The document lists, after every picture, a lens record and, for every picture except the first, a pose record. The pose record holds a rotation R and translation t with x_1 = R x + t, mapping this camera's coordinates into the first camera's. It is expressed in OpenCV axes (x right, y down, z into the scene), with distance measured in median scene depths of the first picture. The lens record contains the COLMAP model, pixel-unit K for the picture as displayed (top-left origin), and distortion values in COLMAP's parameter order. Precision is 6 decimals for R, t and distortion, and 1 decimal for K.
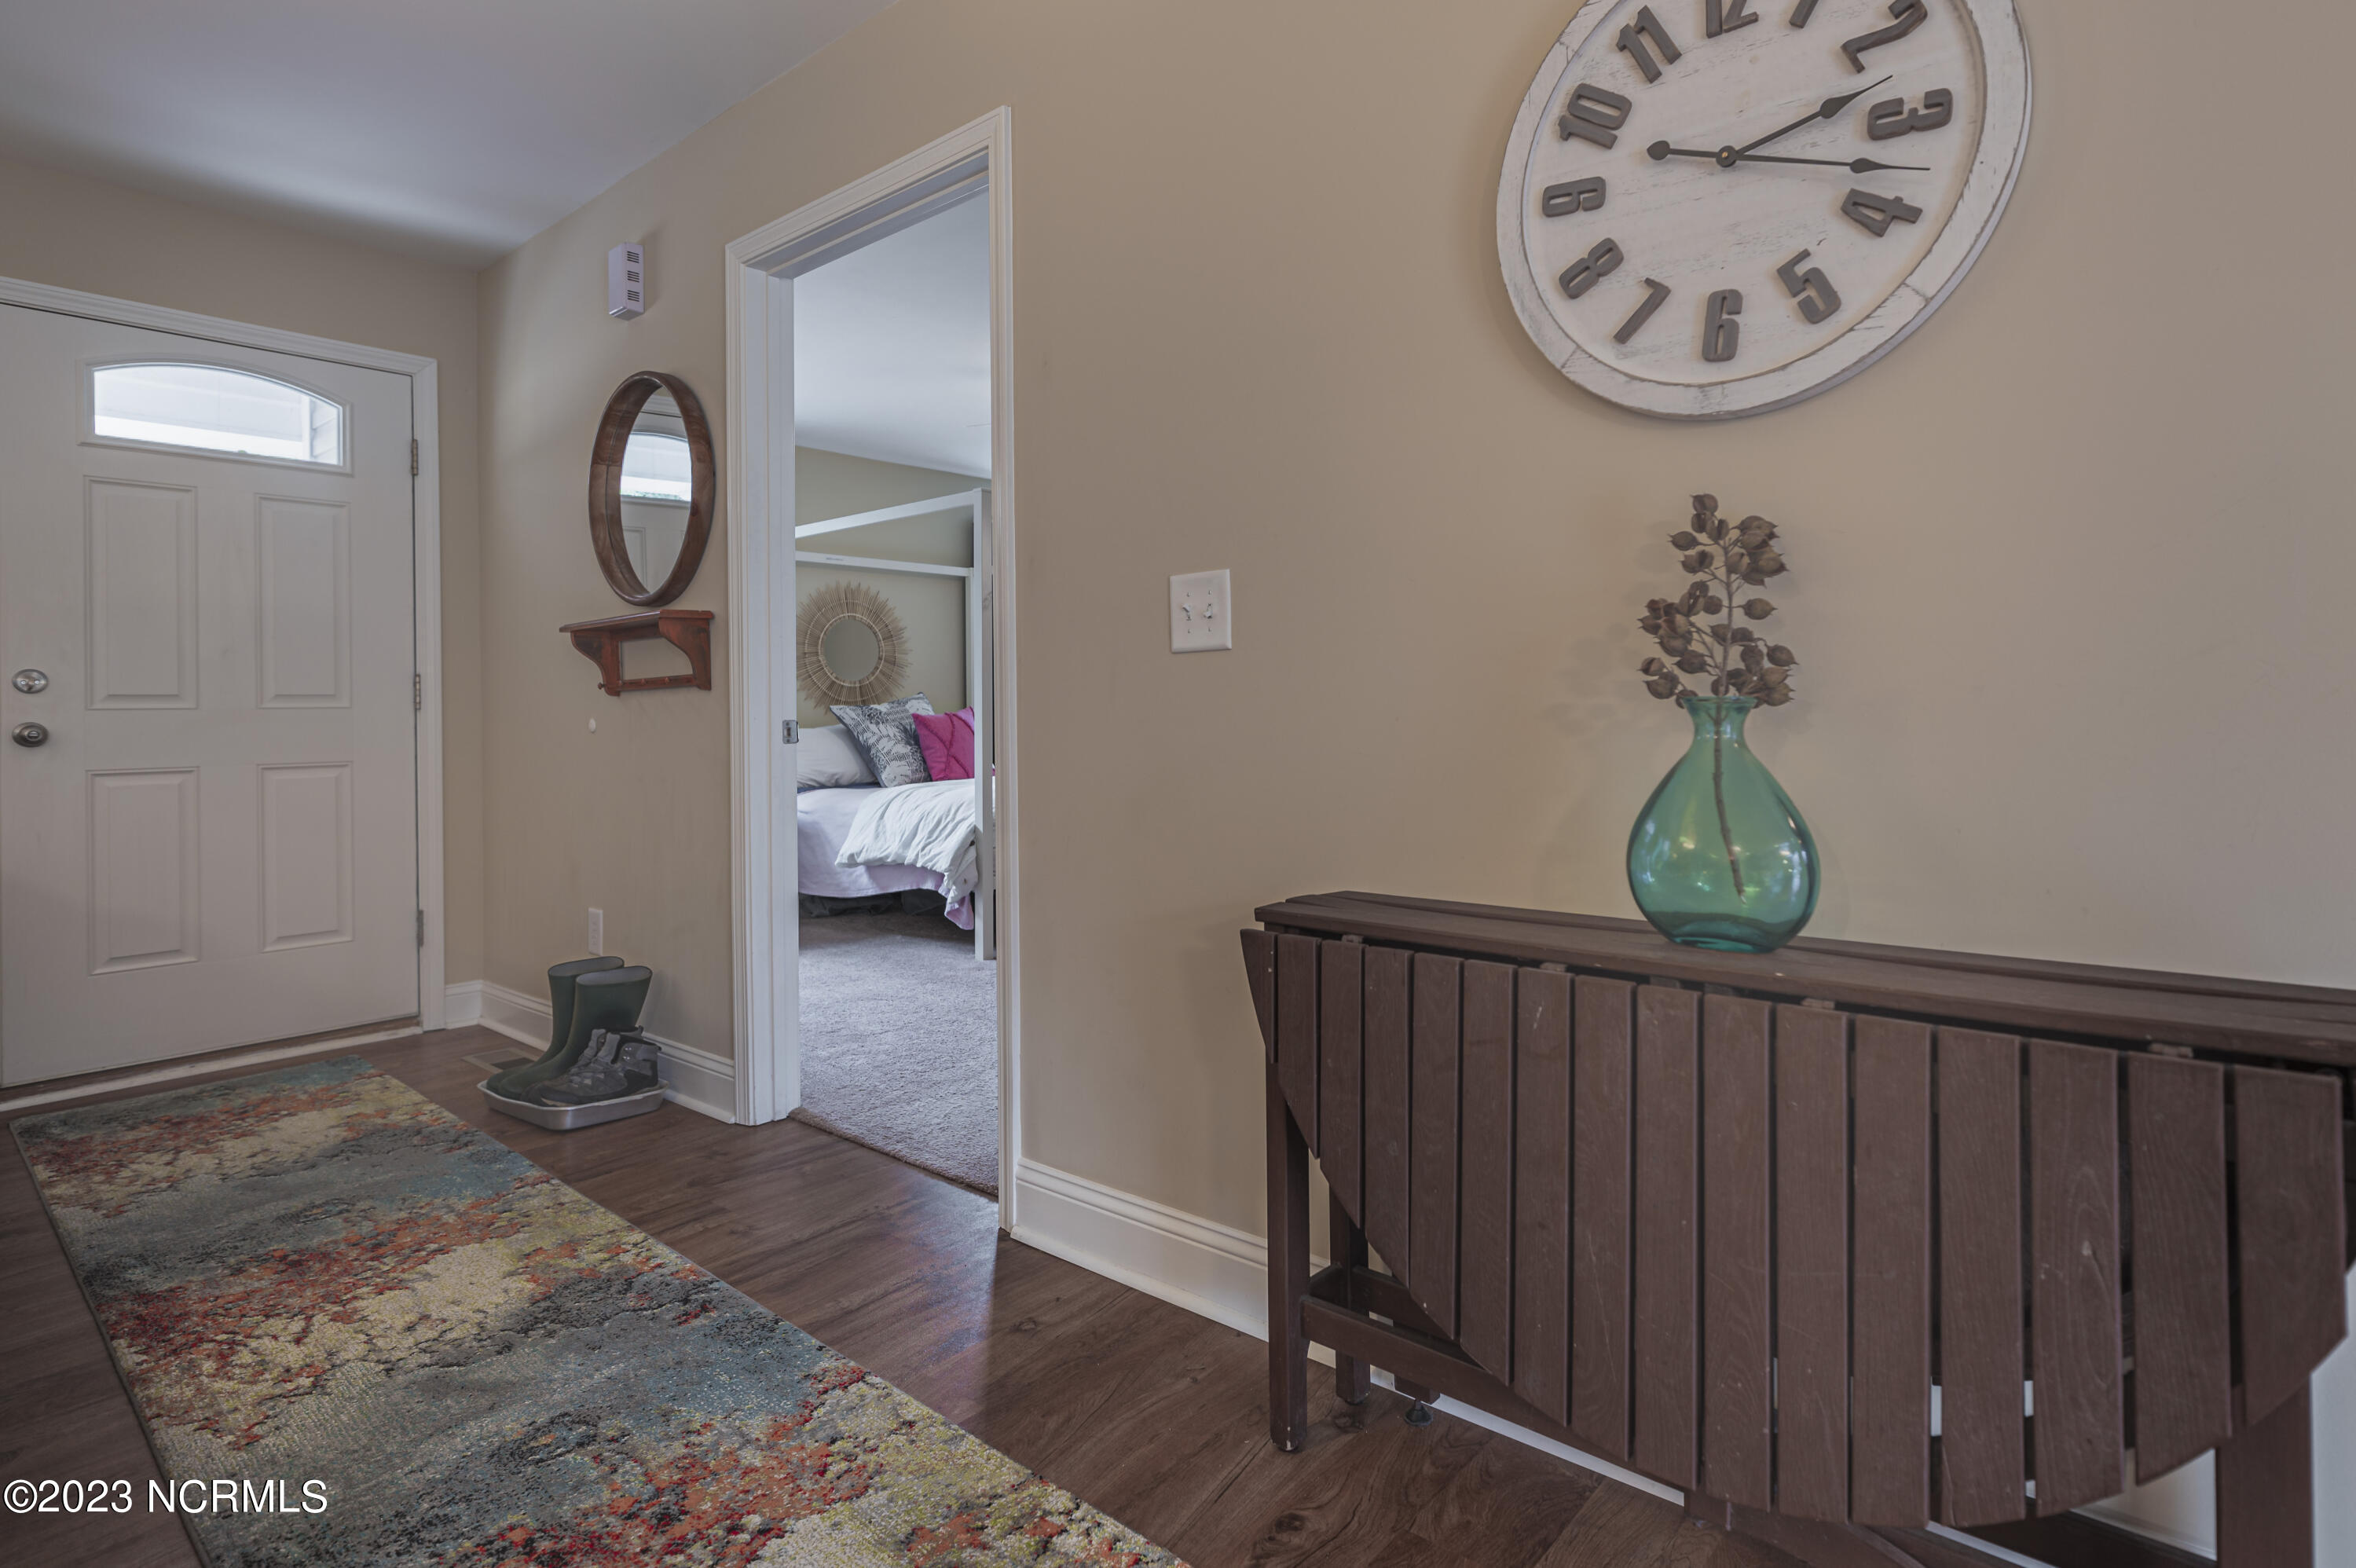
lens RADIAL K [[1175.5, 0, 1289.8], [0, 1175.5, 706.1], [0, 0, 1]] dist [-0.004424, -0.001837]
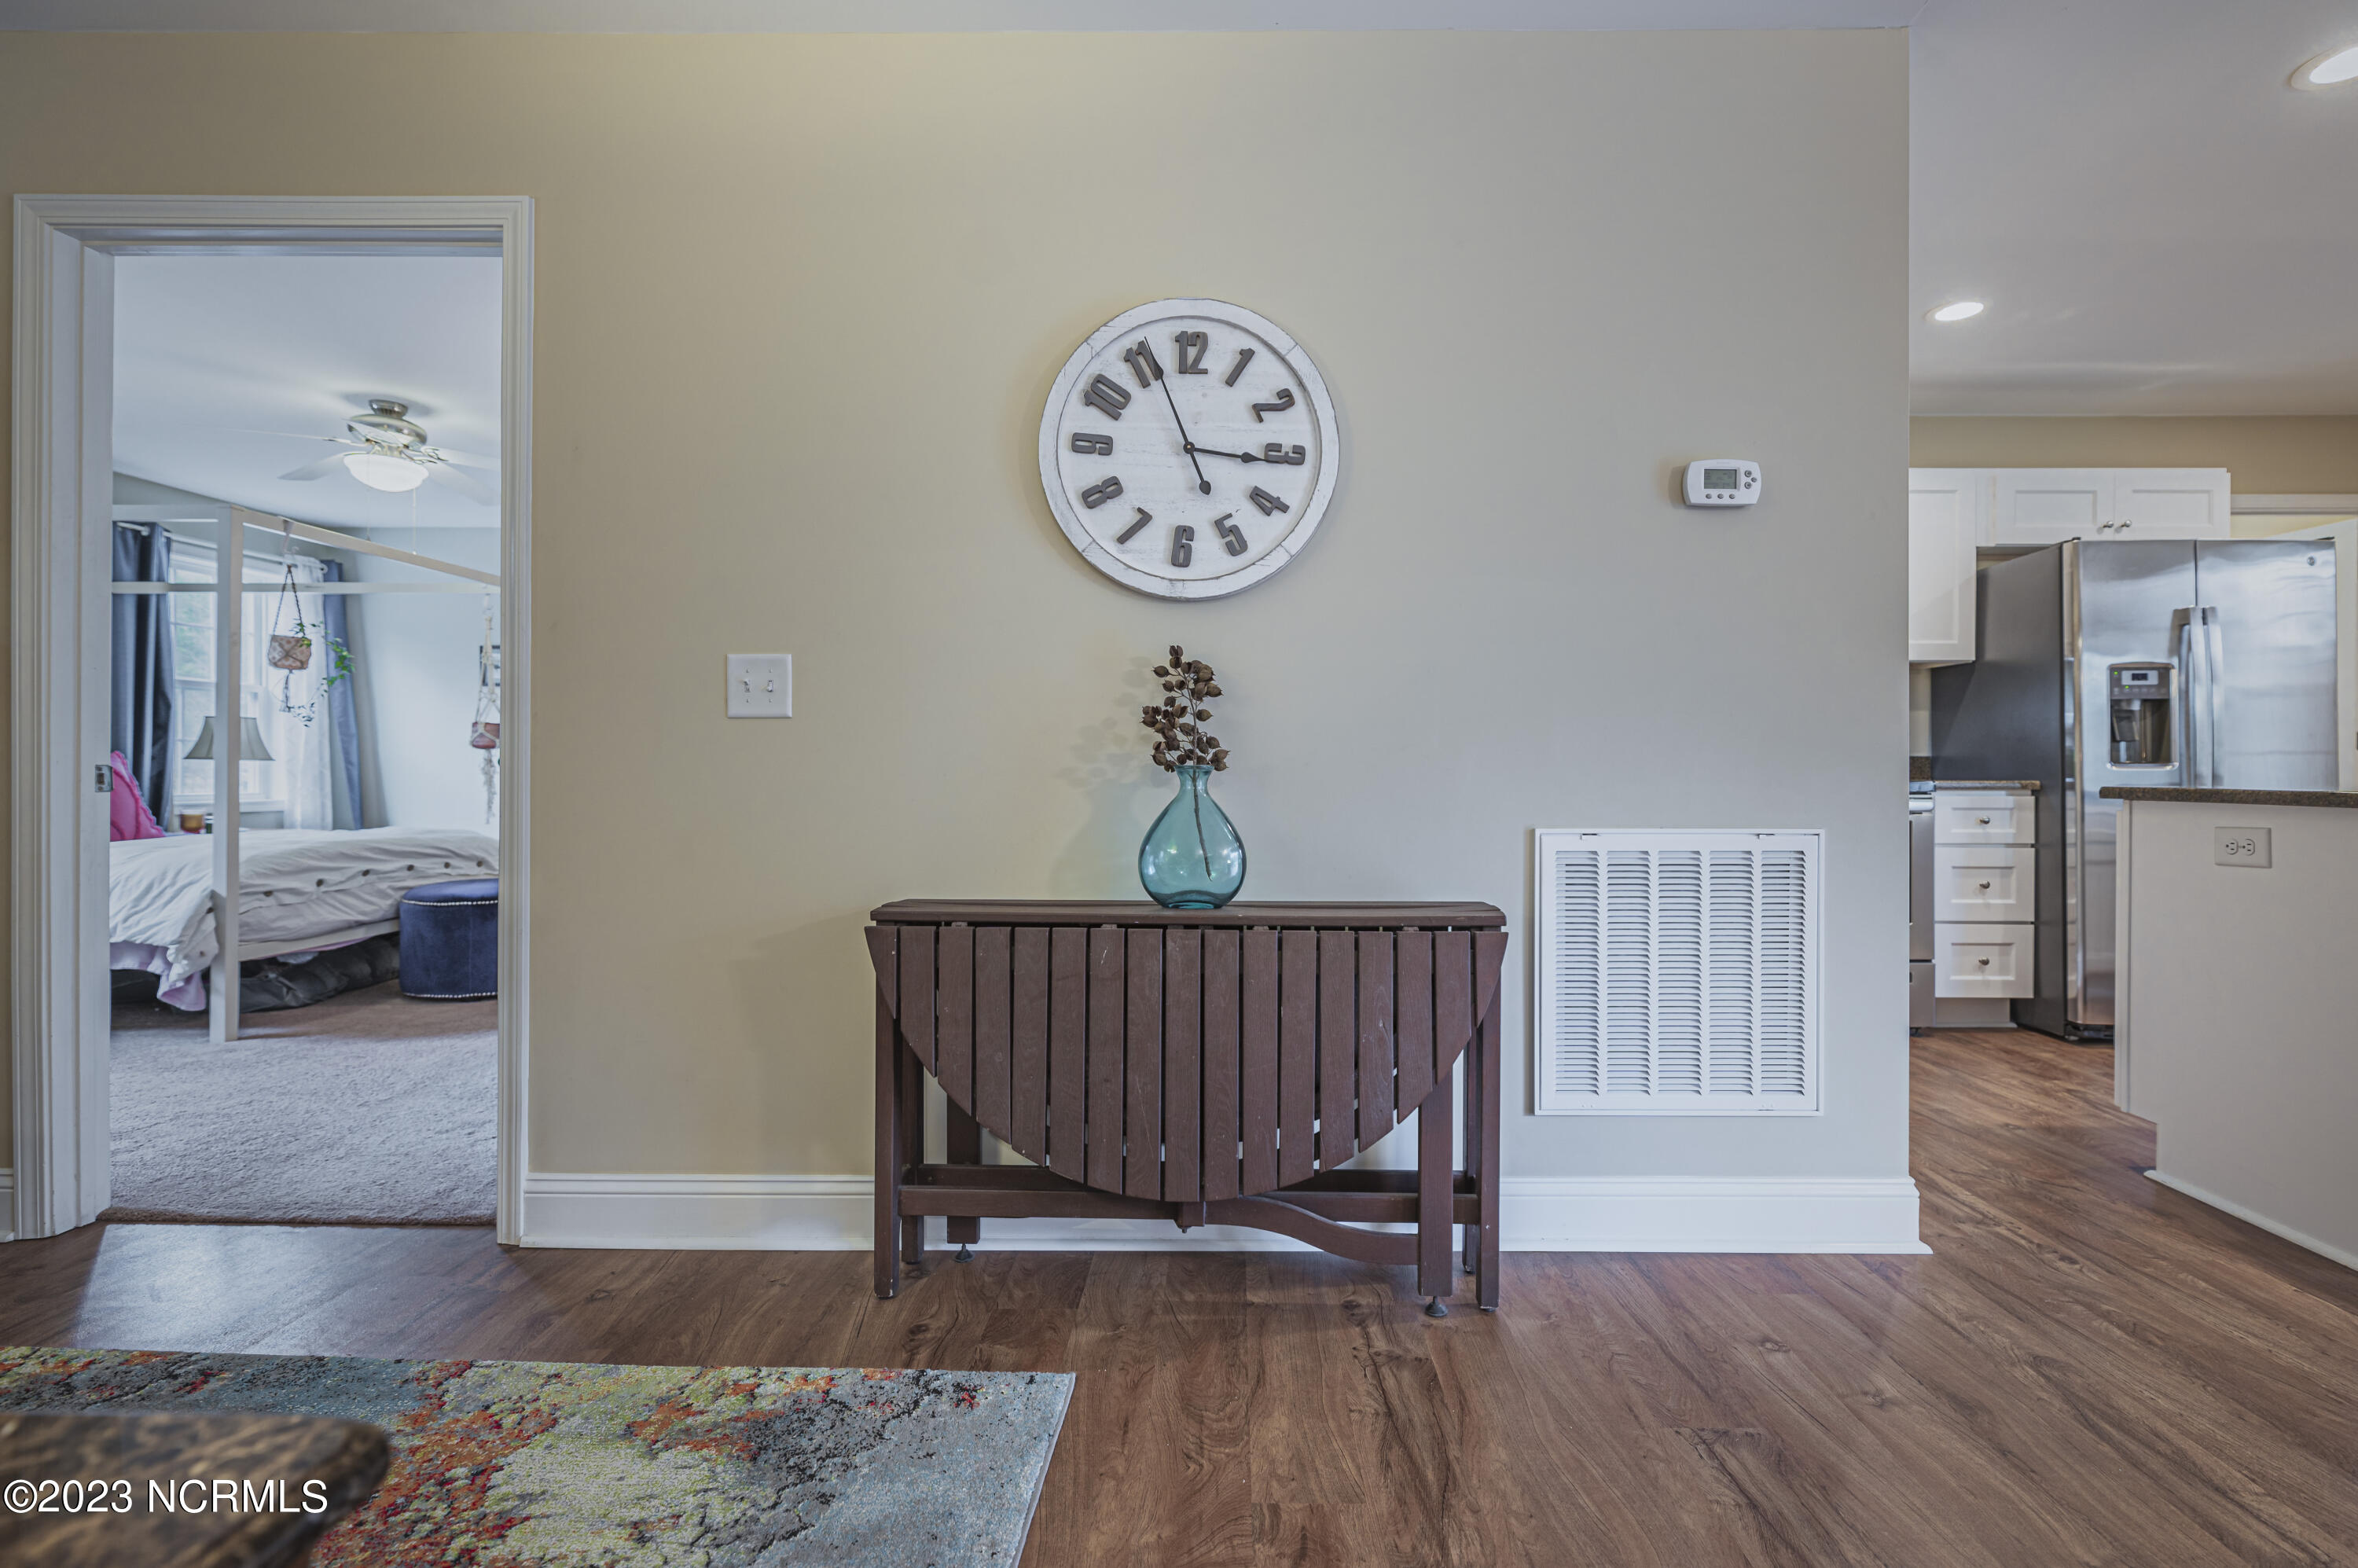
lens RADIAL K [[1086.8, 0, 1195.0], [0, 1086.8, 783.7], [0, 0, 1]] dist [0.000202, 0.001300]
pose [[0.796939, 0.014164, 0.603893, -0.521429], [-0.021369, 0.999760, 0.004751, 0.010190], [-0.603681, -0.016691, 0.797051, -0.248313]]
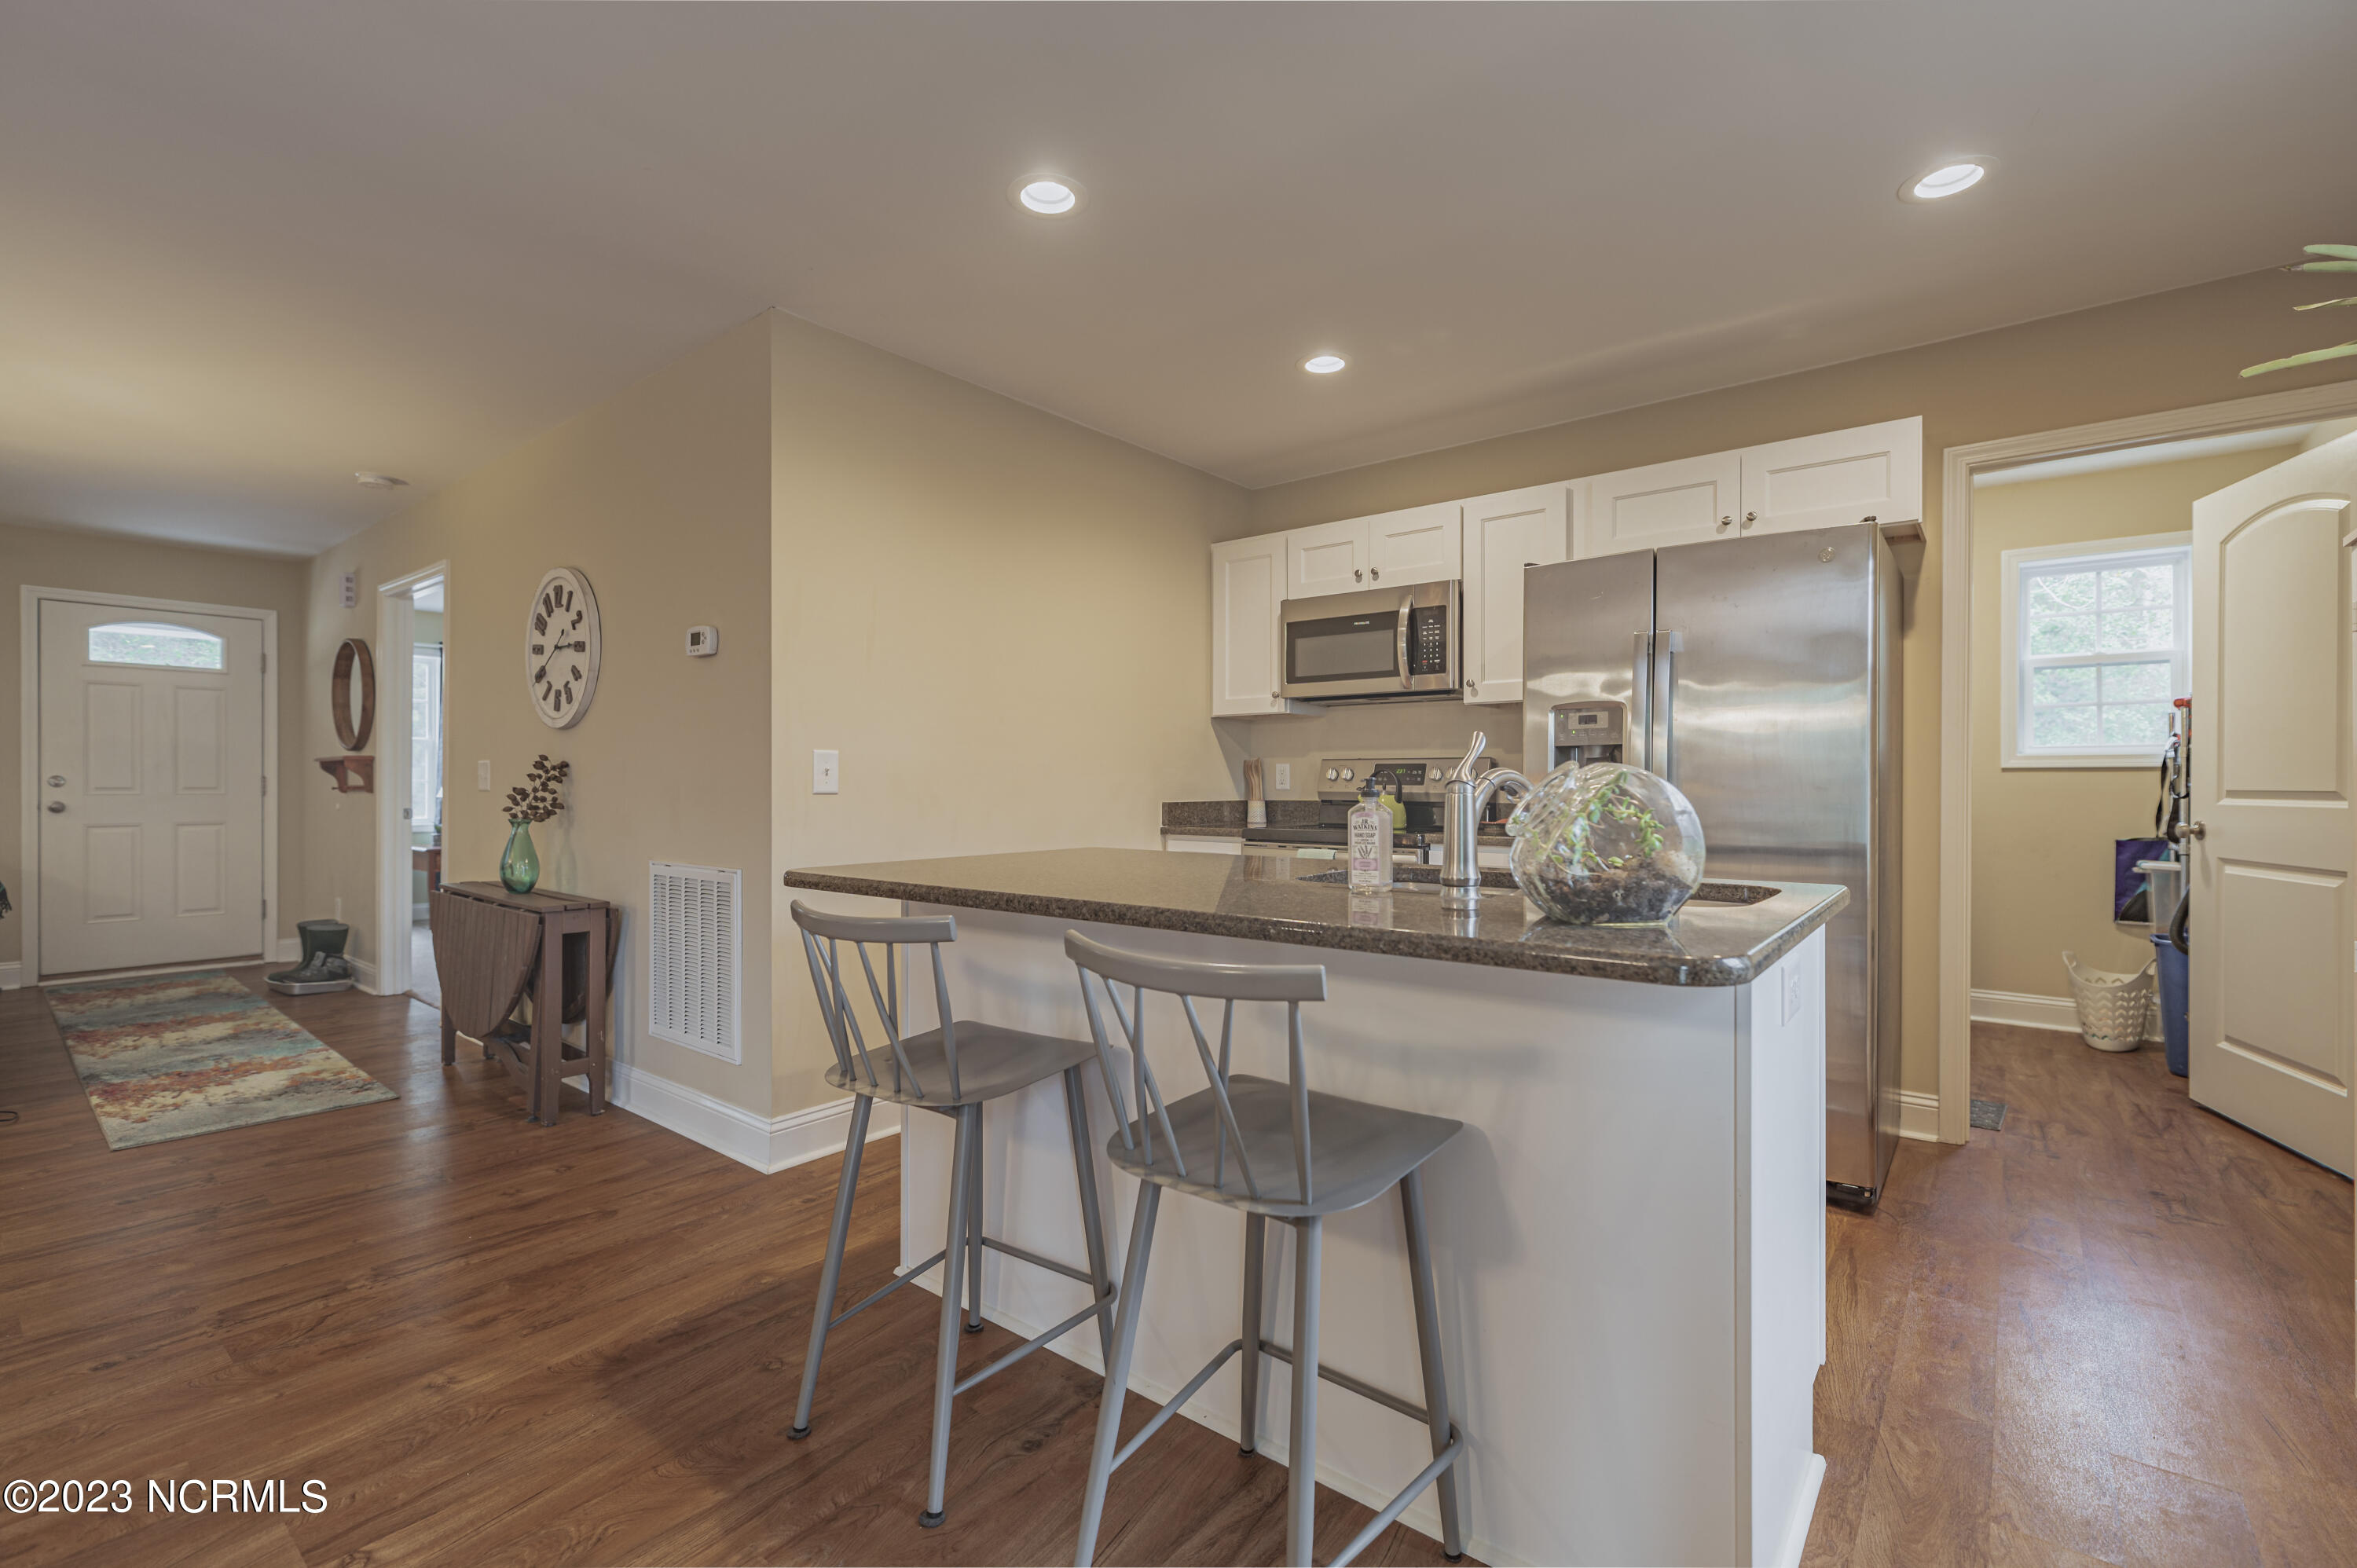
lens RADIAL K [[1040.2, 0, 1177.4], [0, 1040.2, 788.1], [0, 0, 1]] dist [0.004462, 0.001212]
pose [[0.999292, 0.020809, -0.031348, 1.980565], [-0.020499, 0.999738, 0.010164, -0.139246], [0.031552, -0.009515, 0.999457, -1.631194]]
